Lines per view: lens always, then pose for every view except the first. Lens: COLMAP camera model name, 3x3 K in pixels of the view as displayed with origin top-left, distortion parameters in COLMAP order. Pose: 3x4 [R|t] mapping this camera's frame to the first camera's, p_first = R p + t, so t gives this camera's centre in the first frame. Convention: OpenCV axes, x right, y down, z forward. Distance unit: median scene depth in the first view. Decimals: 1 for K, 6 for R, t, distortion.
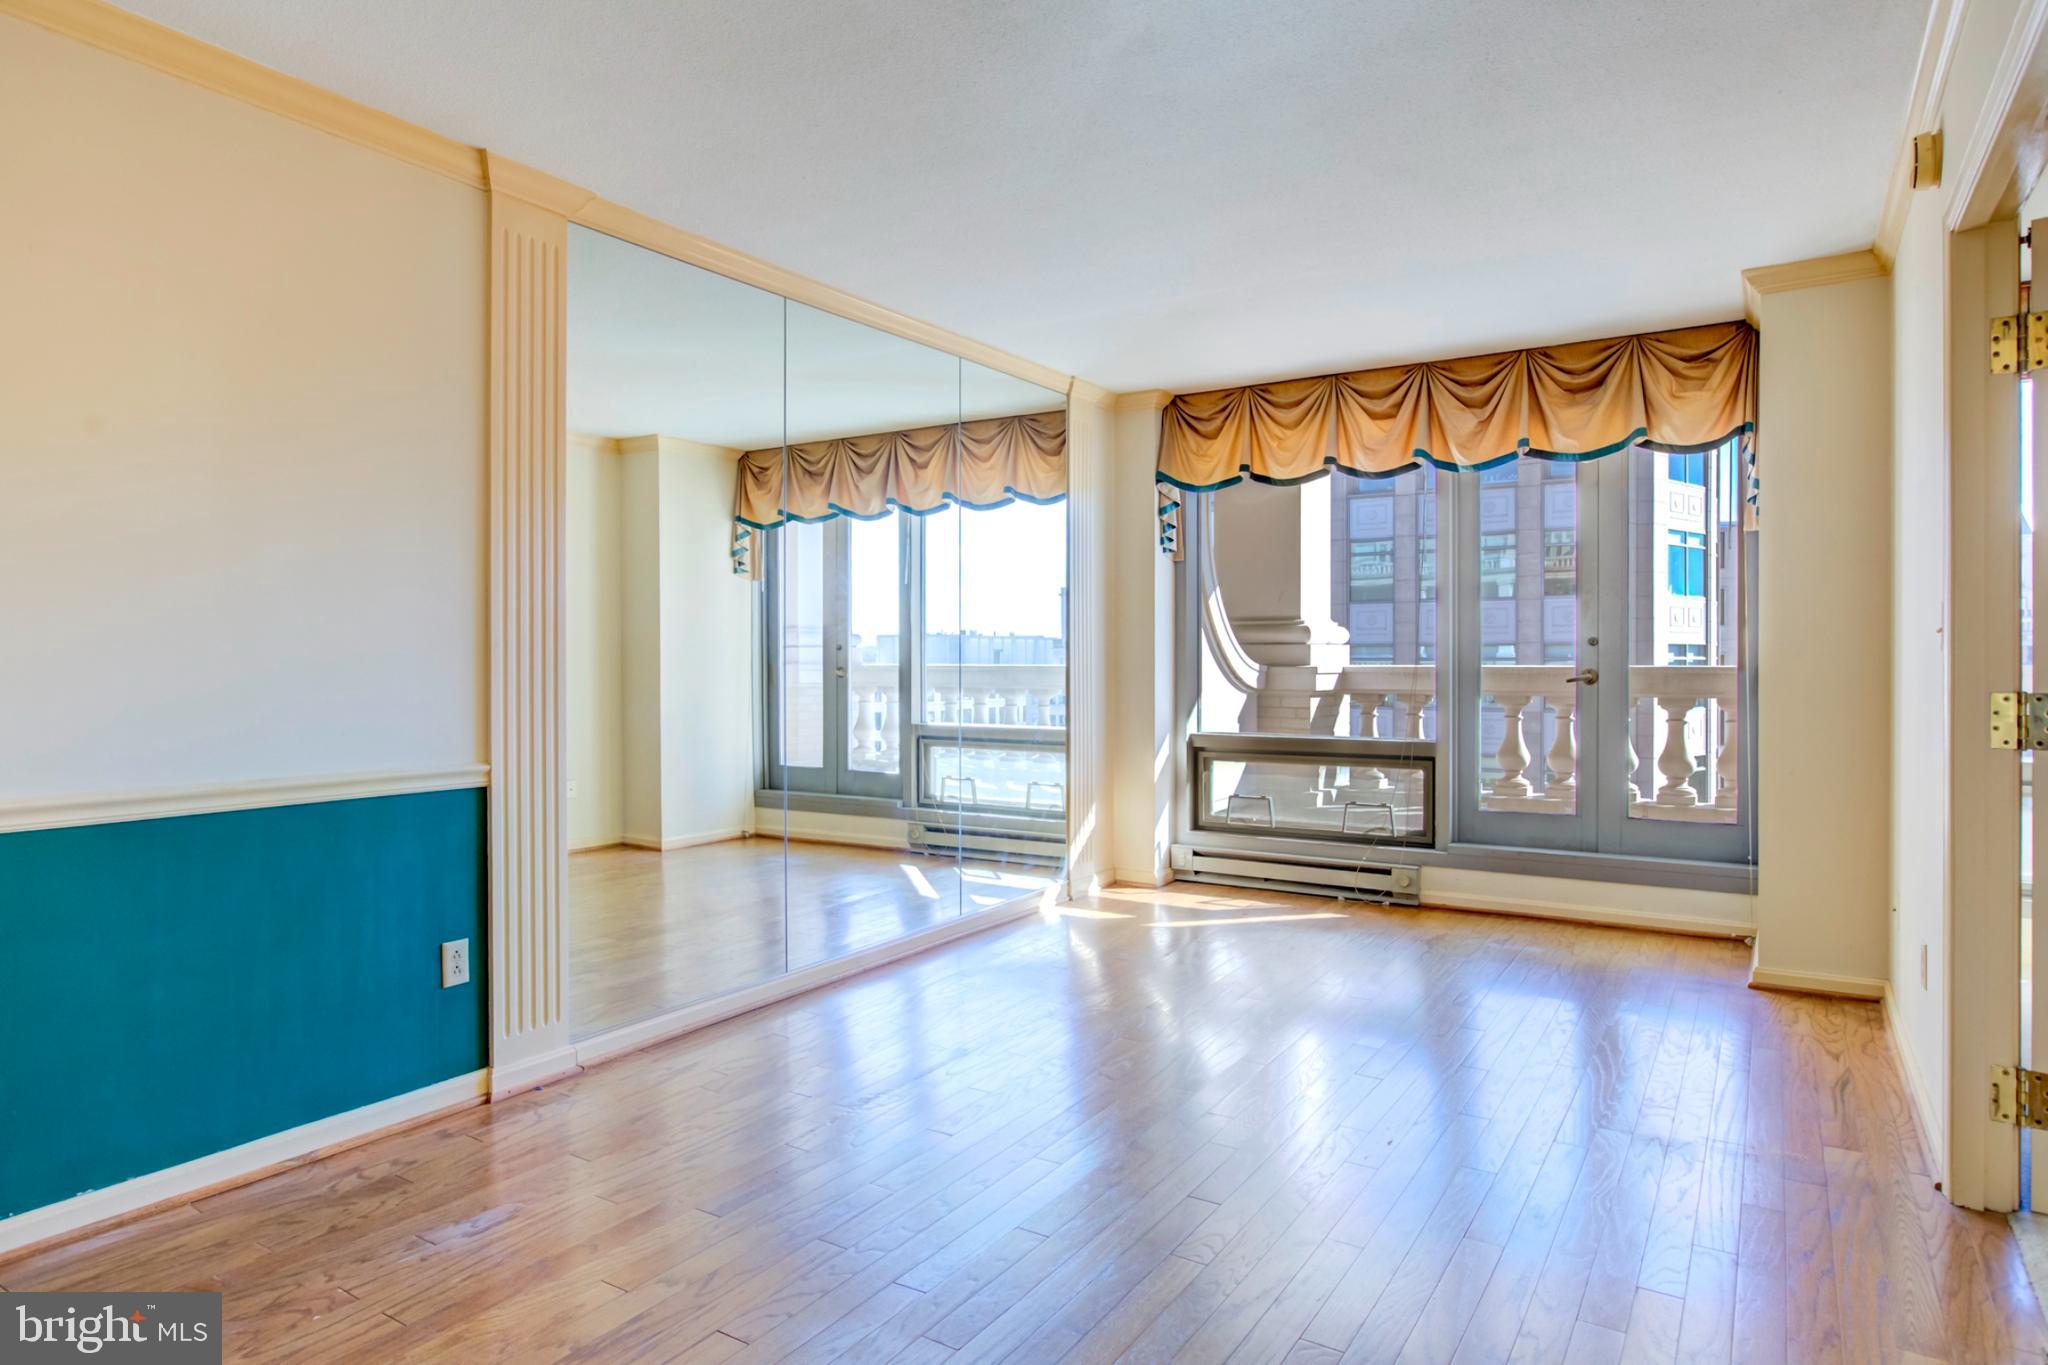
lens RADIAL K [[1205.4, 0, 1024.0], [0, 1205.4, 663.0], [0, 0, 1]] dist [-0.002664, -0.000397]
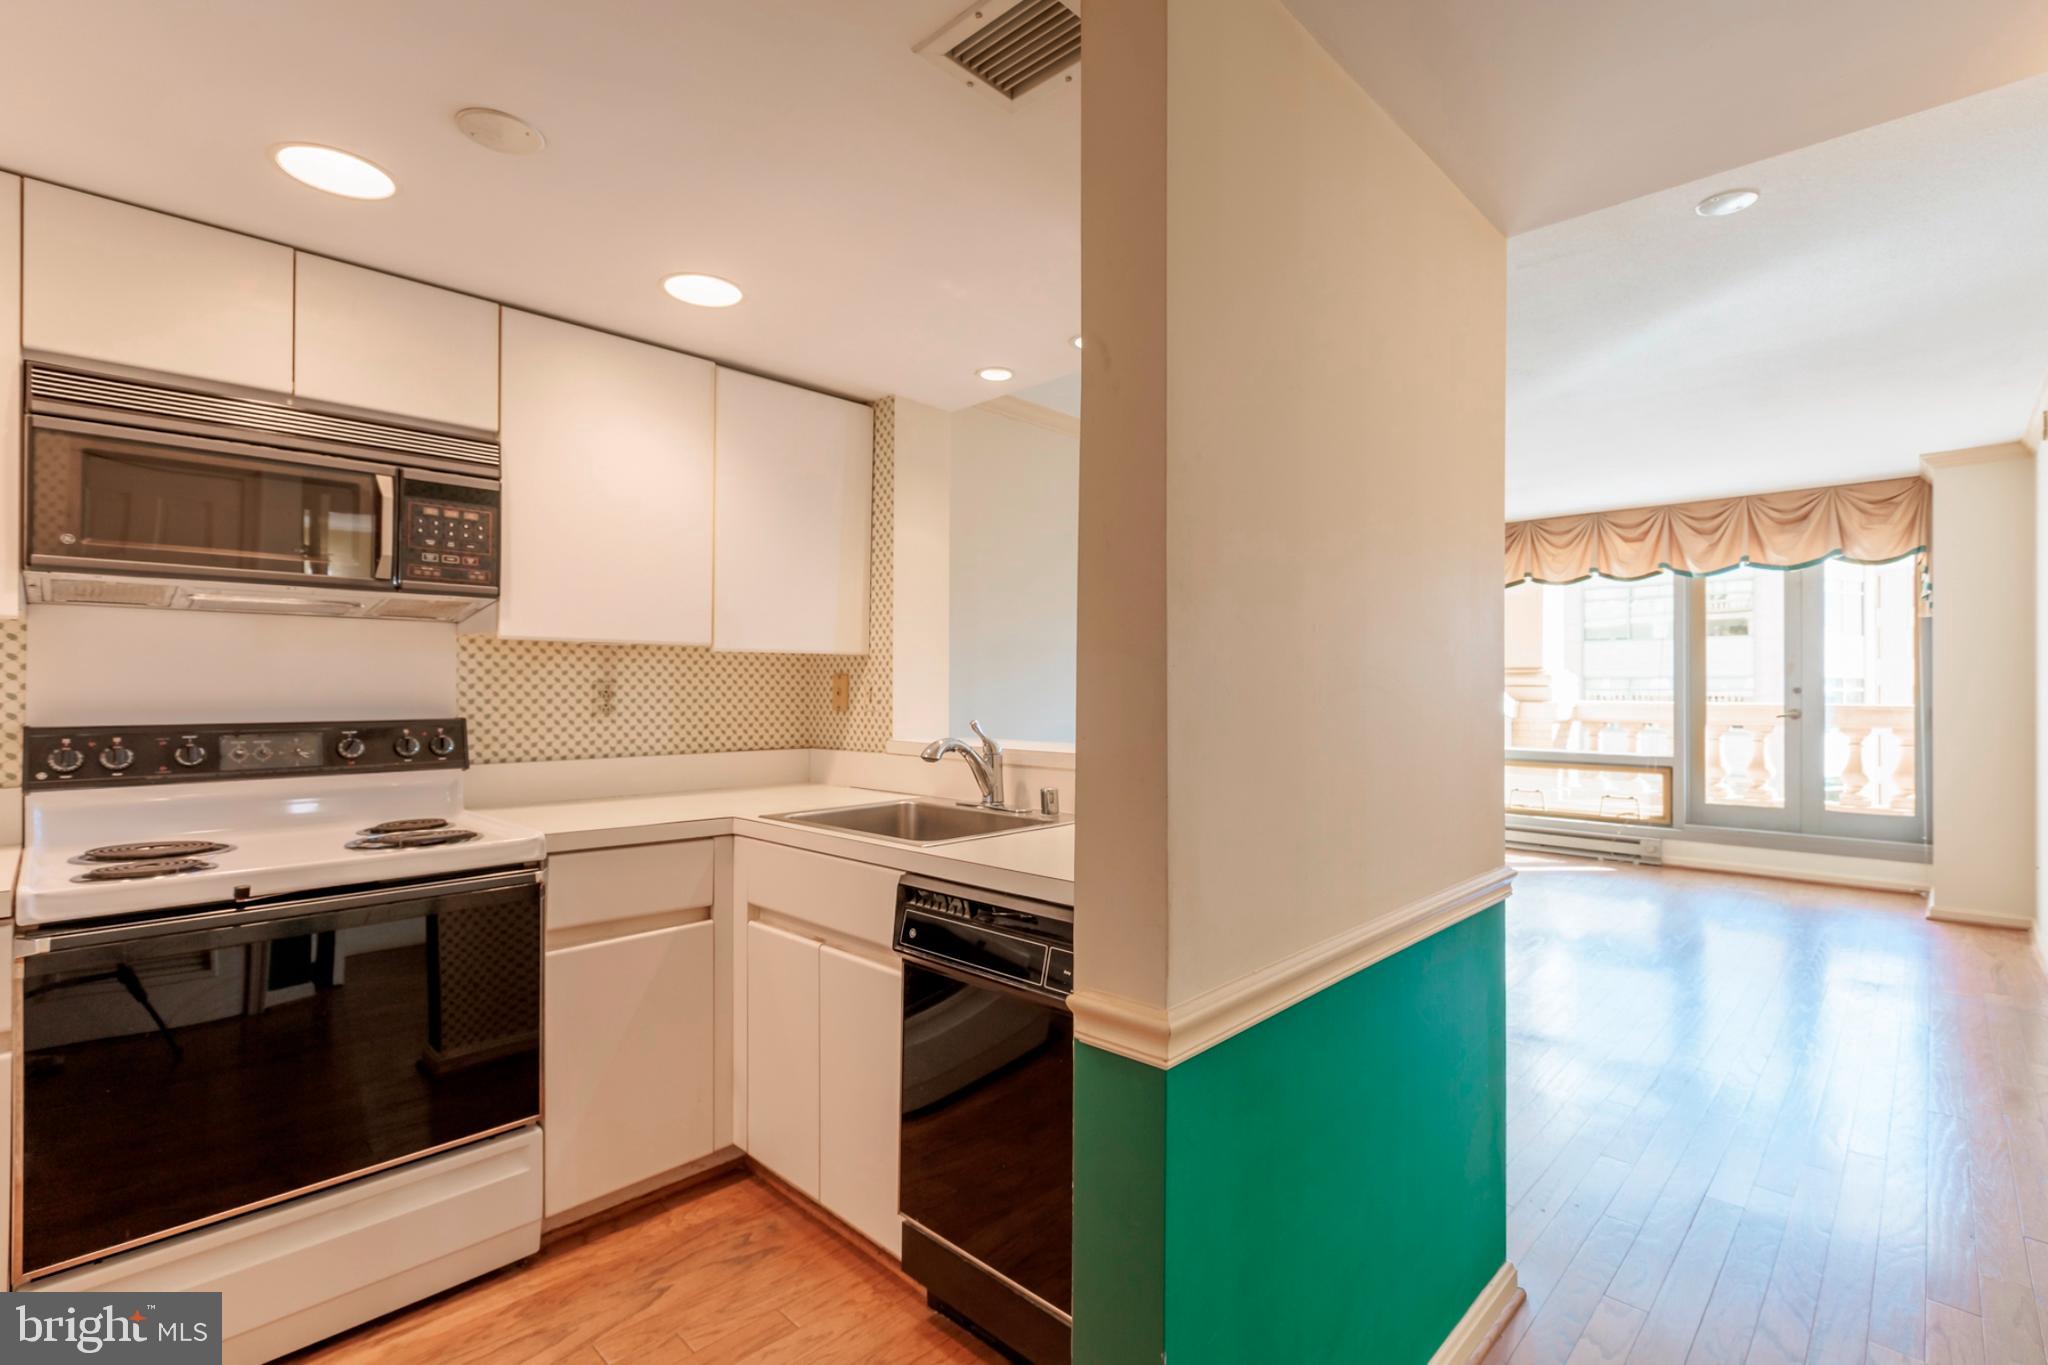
lens RADIAL K [[925.2, 0, 1024.0], [0, 925.2, 682.5], [0, 0, 1]] dist [-0.000137, -0.000531]
pose [[0.976176, 0.003370, -0.216954, -0.211199], [-0.005079, 0.999960, -0.007319, -0.014890], [0.216921, 0.008247, 0.976154, -0.319827]]
